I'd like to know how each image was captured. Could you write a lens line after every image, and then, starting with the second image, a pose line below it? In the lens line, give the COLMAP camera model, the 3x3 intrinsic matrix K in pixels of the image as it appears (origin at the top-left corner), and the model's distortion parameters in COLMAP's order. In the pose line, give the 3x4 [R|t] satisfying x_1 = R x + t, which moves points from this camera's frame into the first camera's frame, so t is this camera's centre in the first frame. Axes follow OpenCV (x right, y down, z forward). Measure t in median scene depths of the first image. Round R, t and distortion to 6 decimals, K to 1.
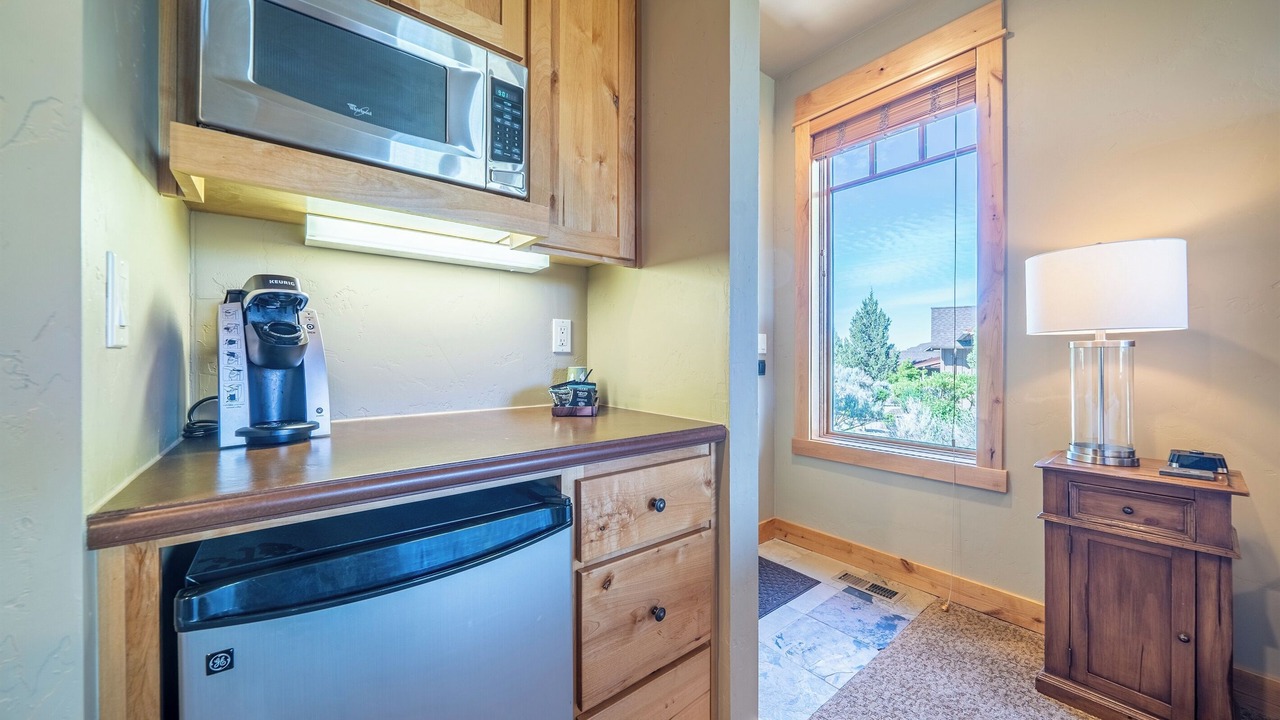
lens RADIAL K [[448.5, 0, 638.2], [0, 448.5, 362.4], [0, 0, 1]] dist [-0.005513, -0.000026]
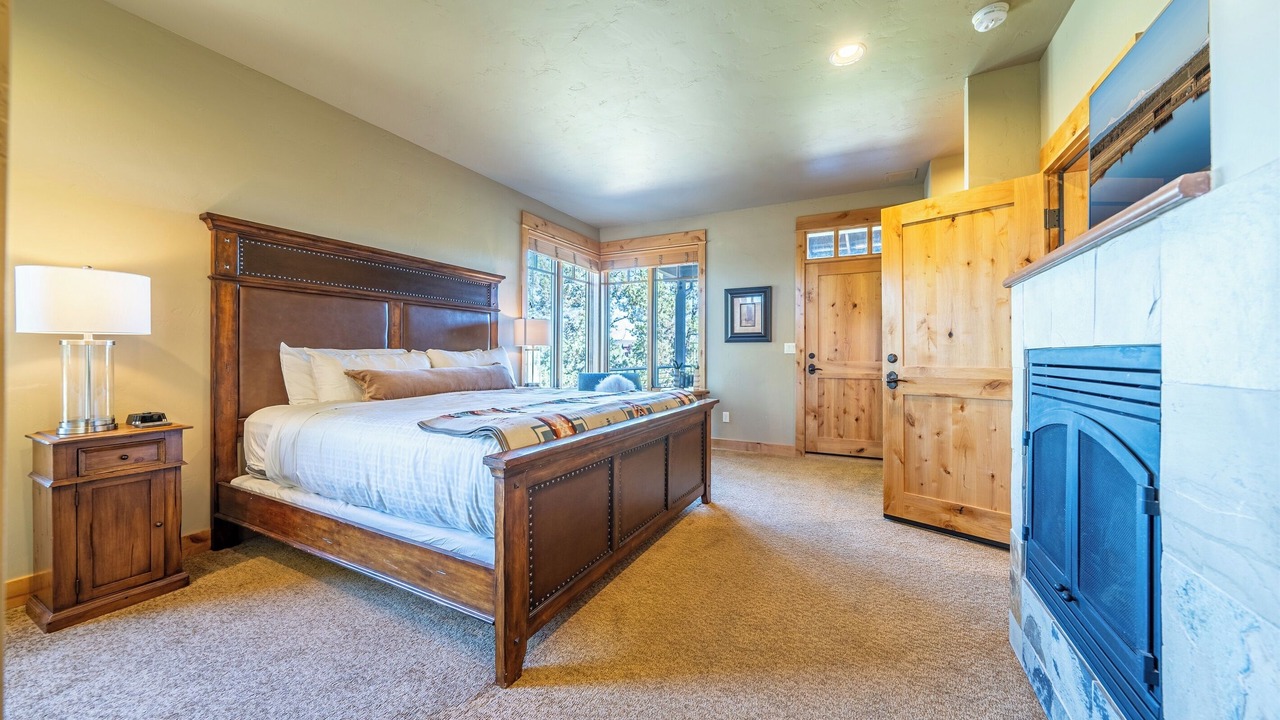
lens RADIAL K [[448.5, 0, 636.7], [0, 448.5, 357.8], [0, 0, 1]] dist [-0.005513, -0.000026]
pose [[-0.407948, -0.004843, 0.912992, -0.868107], [0.000943, 0.999983, 0.005726, -0.001491], [-0.913005, 0.003196, -0.407937, 0.053280]]
